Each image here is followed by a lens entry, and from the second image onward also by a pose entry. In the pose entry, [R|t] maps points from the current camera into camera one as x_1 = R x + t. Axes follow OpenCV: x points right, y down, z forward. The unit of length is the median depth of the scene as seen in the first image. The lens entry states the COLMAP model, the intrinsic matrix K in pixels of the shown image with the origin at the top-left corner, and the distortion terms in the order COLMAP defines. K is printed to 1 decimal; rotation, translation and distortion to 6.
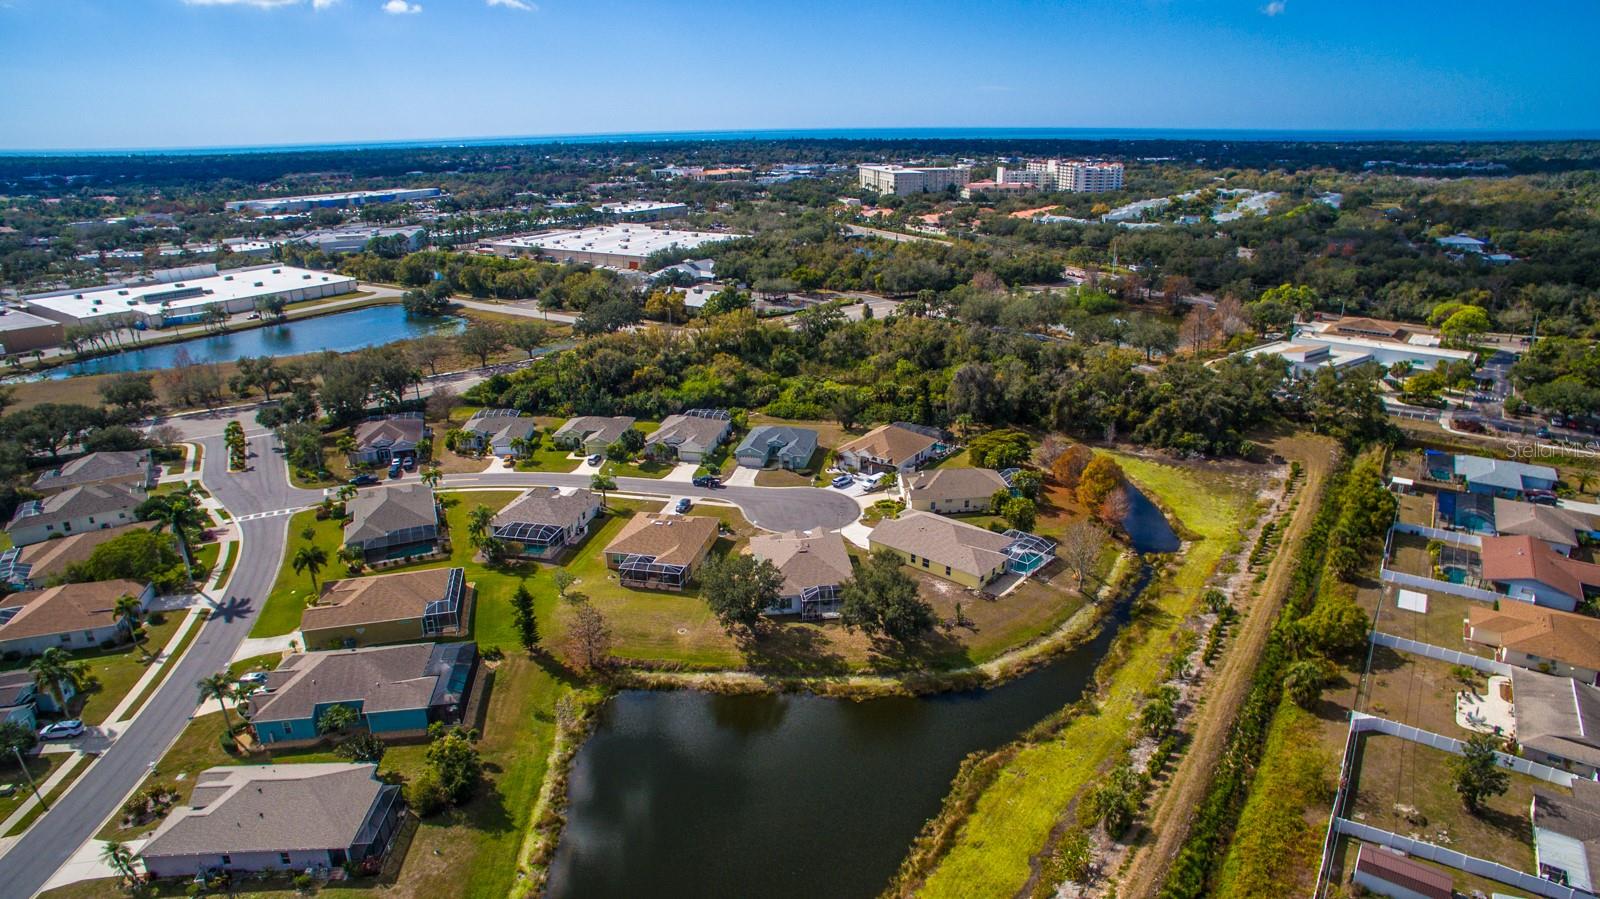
lens RADIAL K [[932.9, 0, 800.0], [0, 932.9, 449.5], [0, 0, 1]] dist [-0.121595, 0.087368]
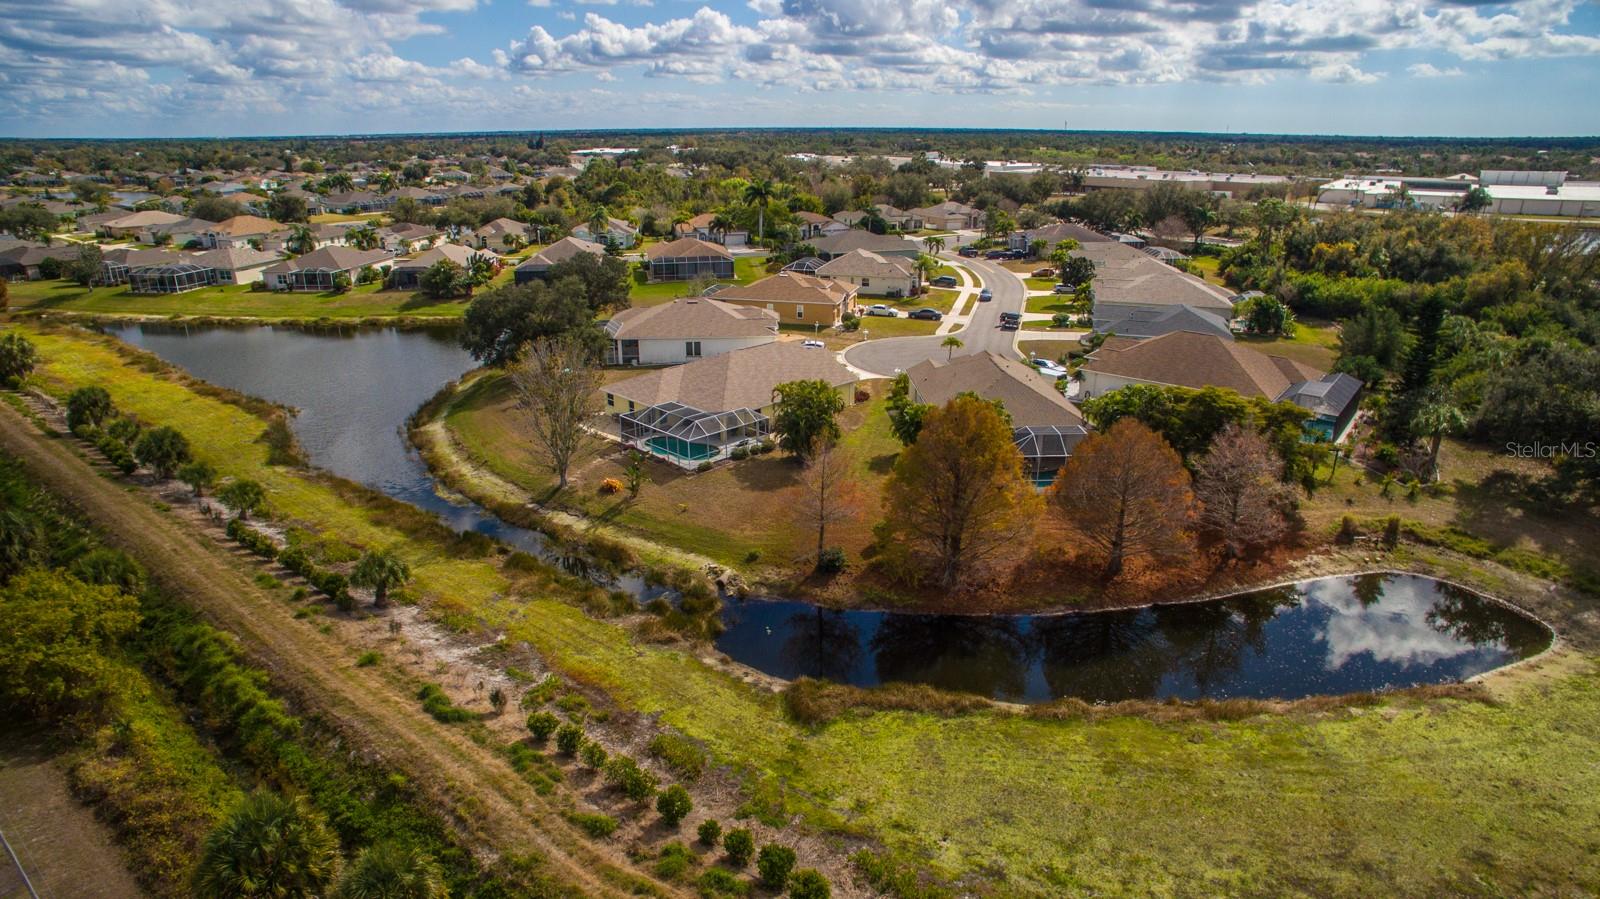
lens RADIAL K [[932.9, 0, 800.0], [0, 932.9, 449.5], [0, 0, 1]] dist [-0.121595, 0.087368]
pose [[-0.065326, 0.341732, -0.937524, 0.619492], [-0.331333, 0.878798, 0.343413, -0.069066], [0.941250, 0.333067, 0.055819, 0.868457]]
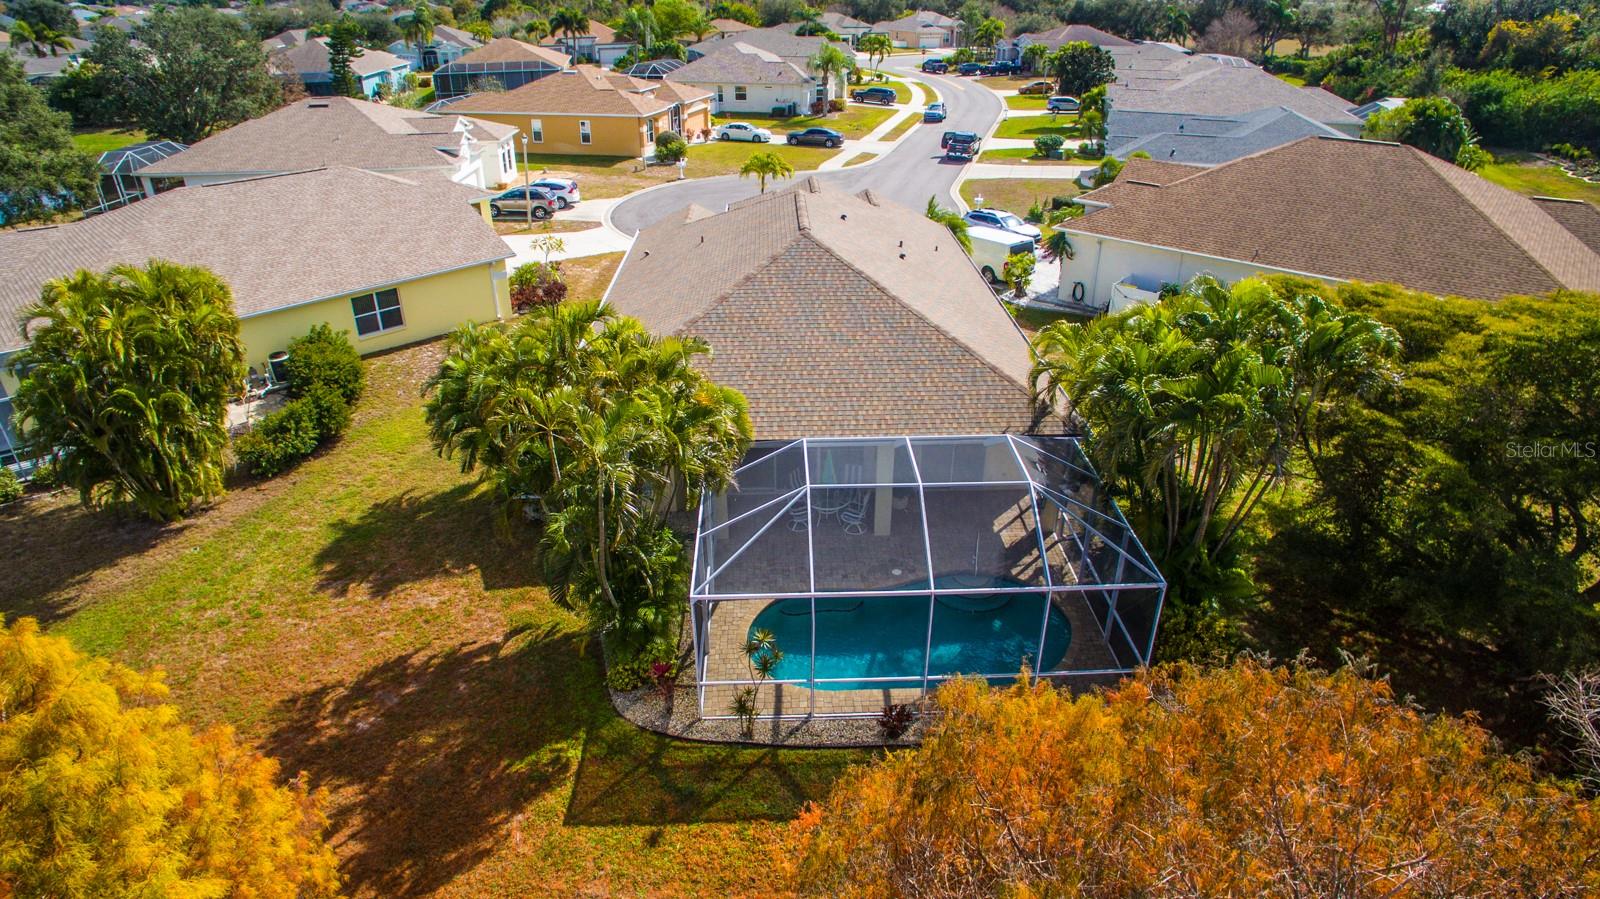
lens RADIAL K [[932.9, 0, 800.0], [0, 932.9, 449.5], [0, 0, 1]] dist [-0.121595, 0.087368]
pose [[-0.080601, 0.467132, -0.880506, 0.322956], [-0.328816, 0.821467, 0.465910, -0.019995], [0.940948, 0.327077, 0.087389, 0.971732]]
